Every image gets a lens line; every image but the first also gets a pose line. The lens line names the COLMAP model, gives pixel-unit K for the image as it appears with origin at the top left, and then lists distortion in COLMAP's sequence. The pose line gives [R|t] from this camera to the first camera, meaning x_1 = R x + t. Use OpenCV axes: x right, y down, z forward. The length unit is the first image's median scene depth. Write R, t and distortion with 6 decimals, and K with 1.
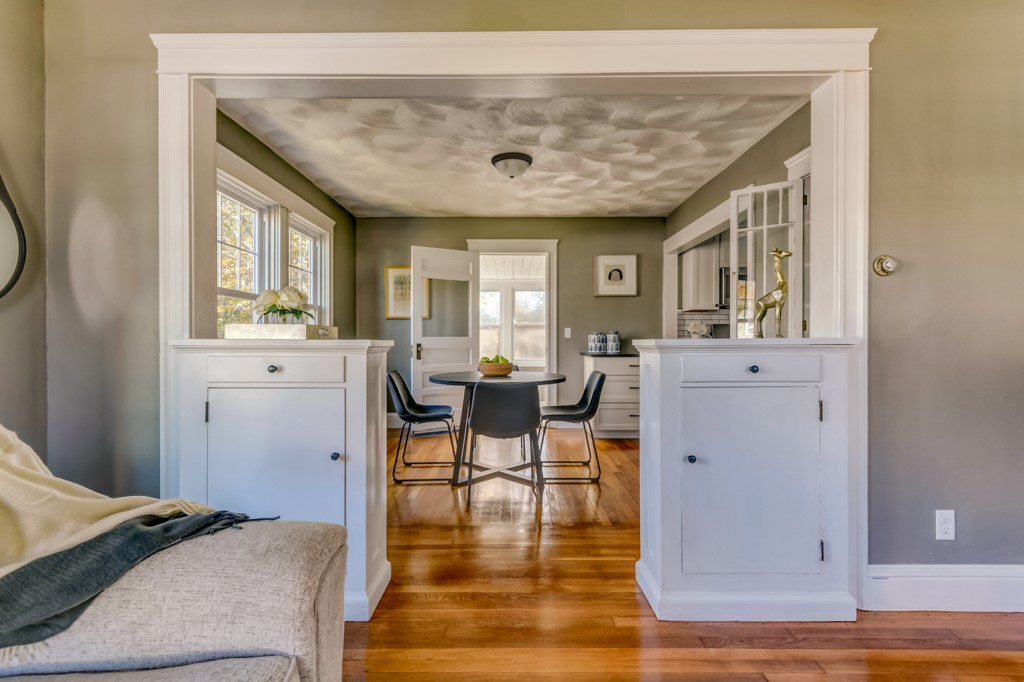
lens RADIAL K [[464.4, 0, 504.5], [0, 464.4, 340.0], [0, 0, 1]] dist [0.014053, -0.005290]
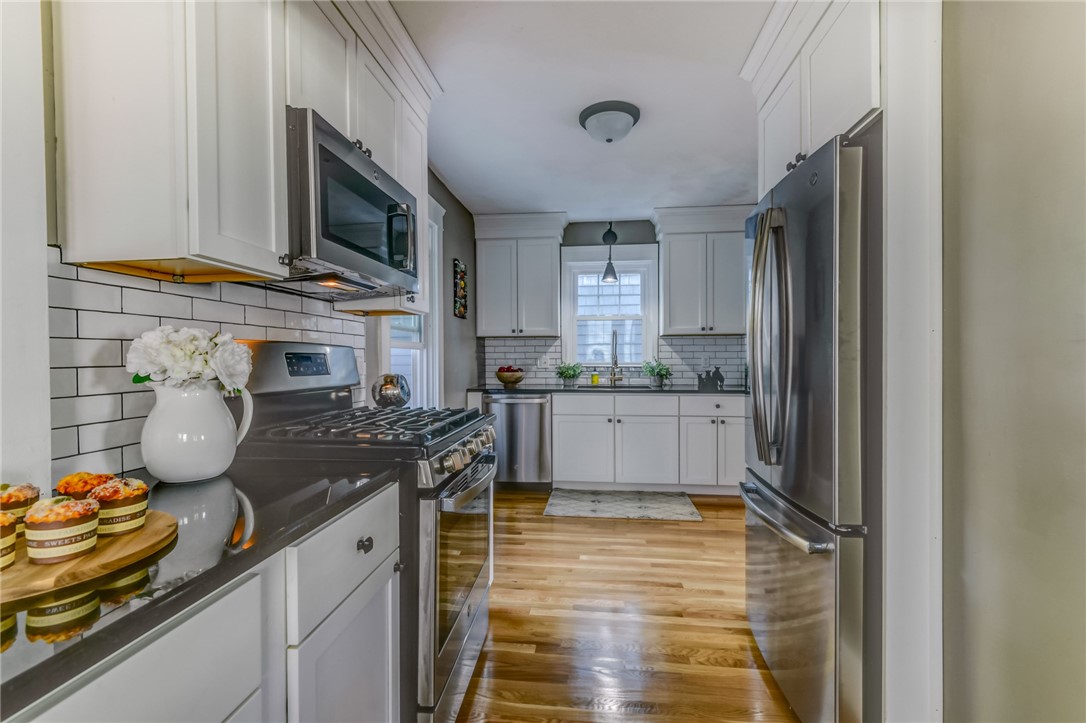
lens RADIAL K [[492.5, 0, 543.8], [0, 492.5, 360.7], [0, 0, 1]] dist [0.014053, -0.005290]
pose [[0.098372, -0.008833, 0.995111, 0.213727], [0.007166, 0.999941, 0.008168, -0.023893], [-0.995124, 0.006327, 0.098429, 0.817960]]
